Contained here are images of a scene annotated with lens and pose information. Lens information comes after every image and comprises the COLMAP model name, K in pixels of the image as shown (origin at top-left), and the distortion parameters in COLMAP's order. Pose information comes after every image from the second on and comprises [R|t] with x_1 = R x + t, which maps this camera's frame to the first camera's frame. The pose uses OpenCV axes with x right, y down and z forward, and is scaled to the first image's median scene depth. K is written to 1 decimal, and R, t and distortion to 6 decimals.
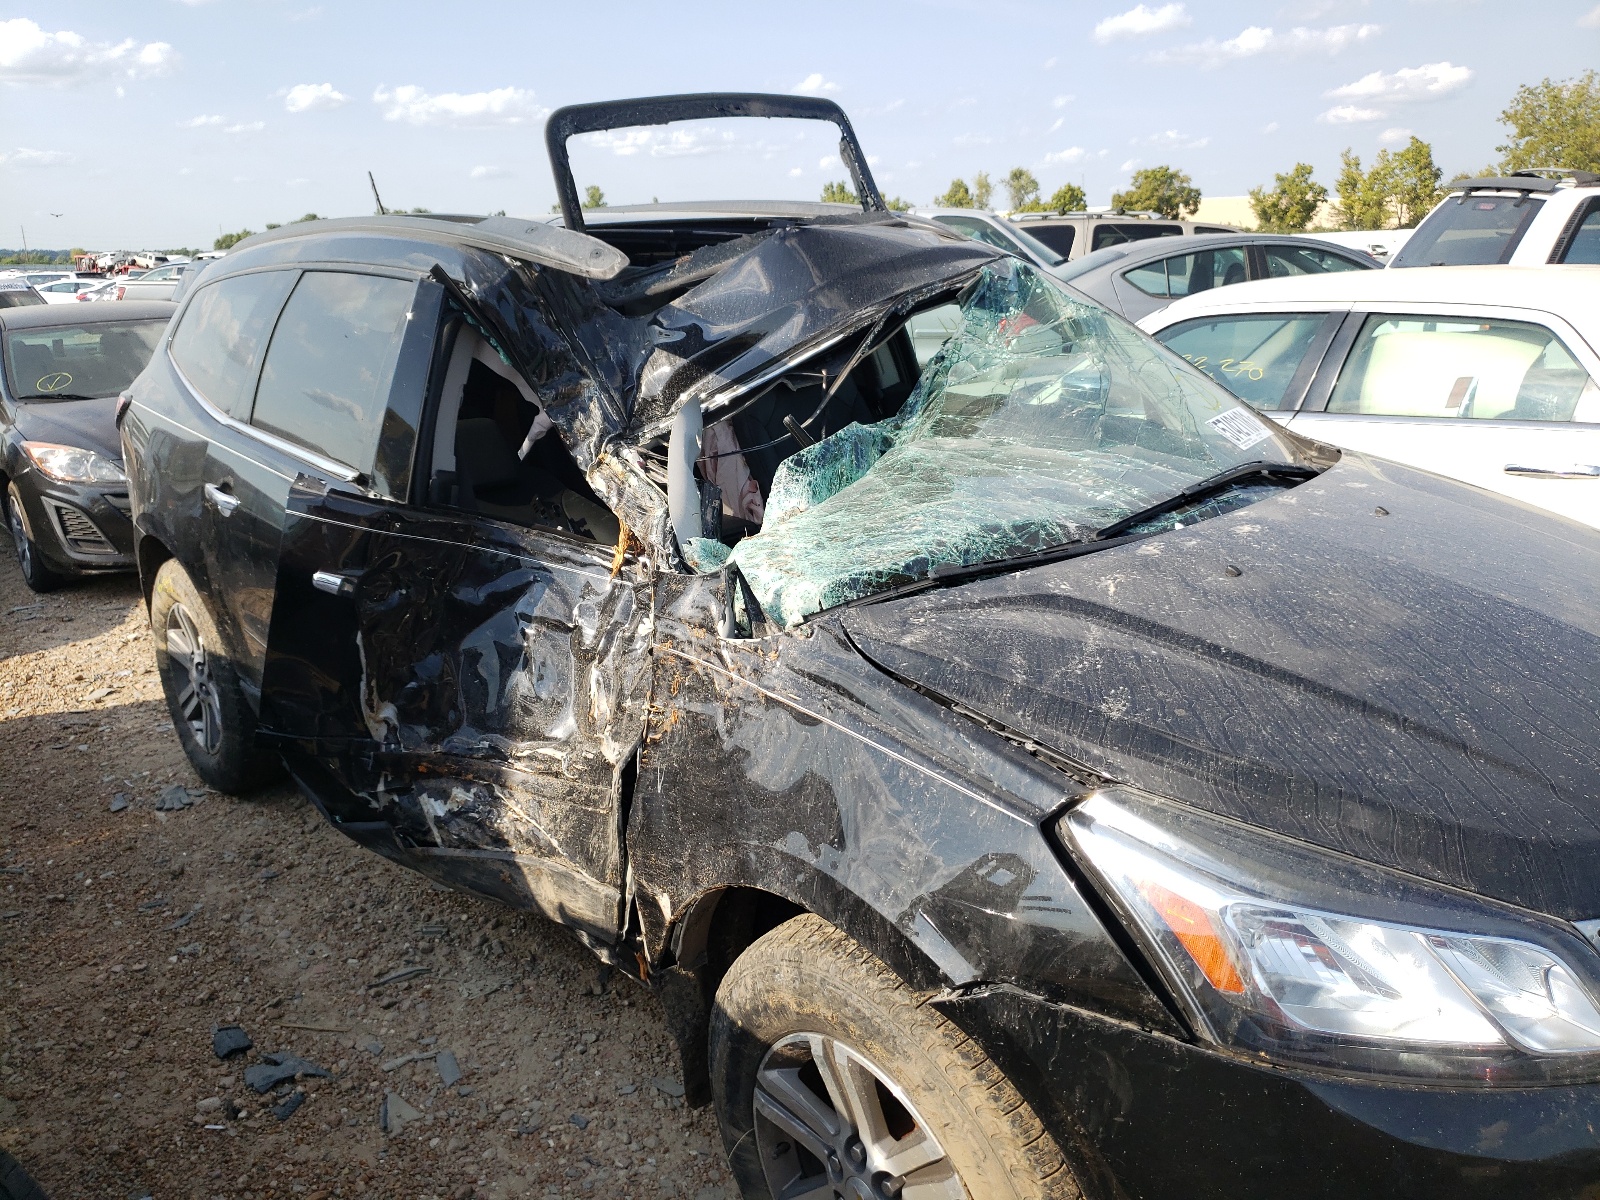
lens RADIAL K [[1148.8, 0, 801.7], [0, 1148.8, 552.5], [0, 0, 1]] dist [0.043152, -0.093001]
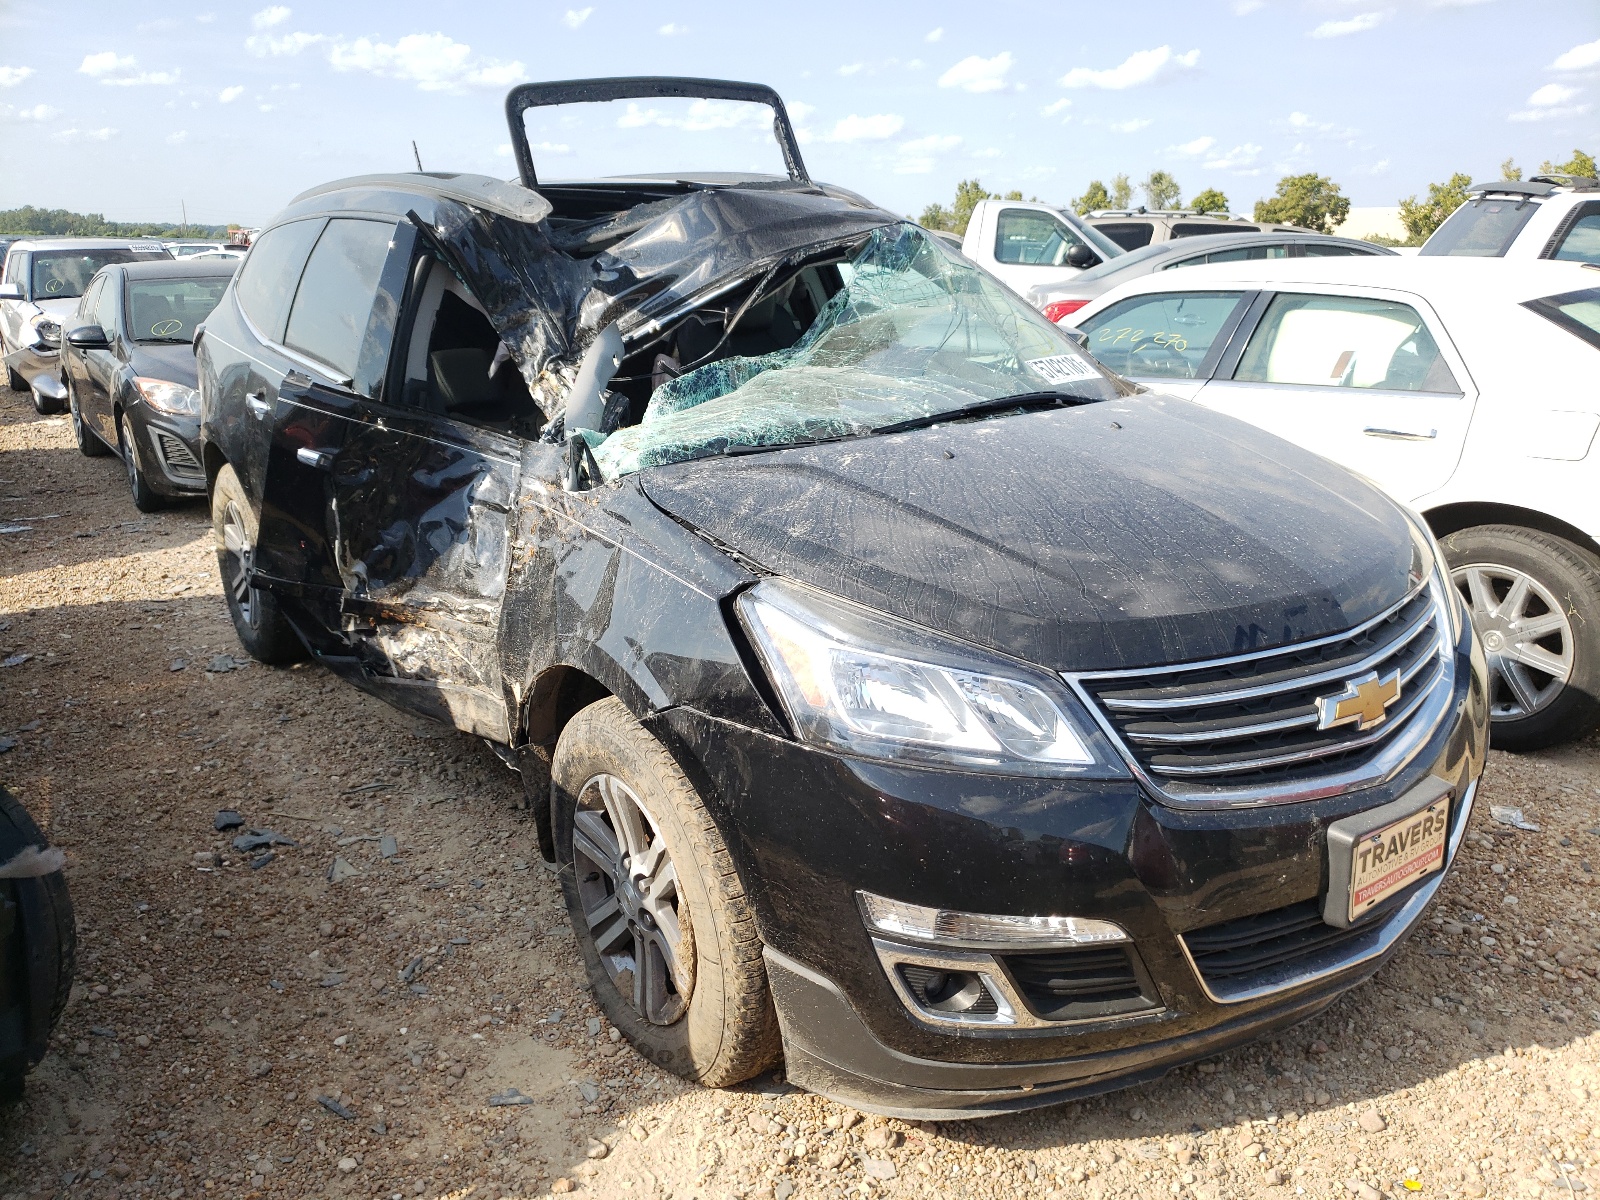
lens RADIAL K [[1216.1, 0, 913.0], [0, 1216.1, 600.5], [0, 0, 1]] dist [0.062549, -0.163076]
pose [[0.997110, 0.048898, -0.058137, 0.309203], [-0.047718, 0.998629, 0.021511, 0.112370], [0.059109, -0.018675, 0.998077, -0.279724]]
